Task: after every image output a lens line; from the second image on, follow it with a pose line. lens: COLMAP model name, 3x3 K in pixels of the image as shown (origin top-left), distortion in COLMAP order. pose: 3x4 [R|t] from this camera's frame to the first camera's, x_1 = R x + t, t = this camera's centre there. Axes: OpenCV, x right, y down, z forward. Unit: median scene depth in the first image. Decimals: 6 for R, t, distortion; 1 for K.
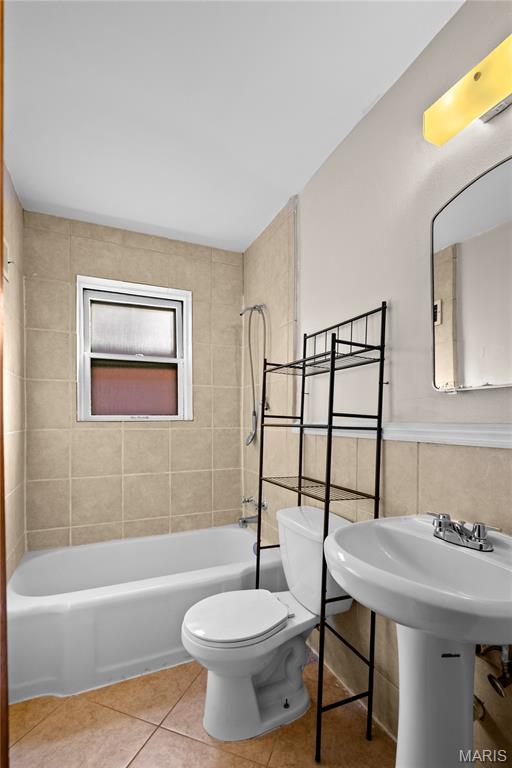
lens RADIAL K [[369.2, 0, 259.2], [0, 369.2, 421.7], [0, 0, 1]] dist [0.005406, 0.000038]
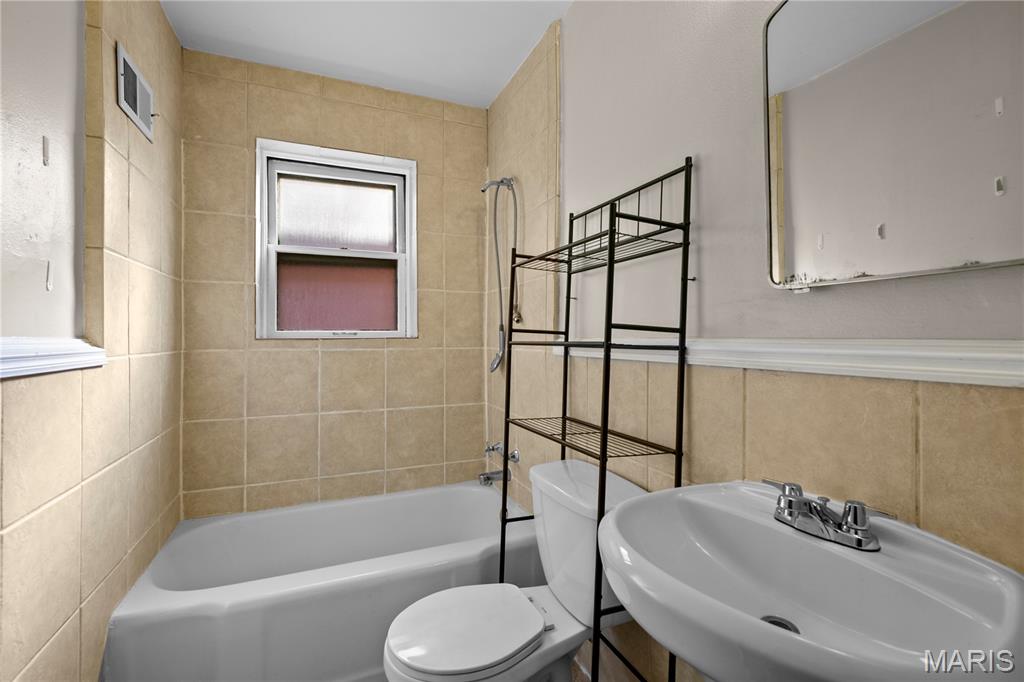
lens RADIAL K [[450.8, 0, 509.1], [0, 450.8, 342.1], [0, 0, 1]] dist [-0.002781, -0.001436]
pose [[0.999709, -0.002267, -0.024010, 0.026111], [0.002328, 0.999994, 0.002507, 0.004551], [0.024005, -0.002562, 0.999709, 0.140526]]
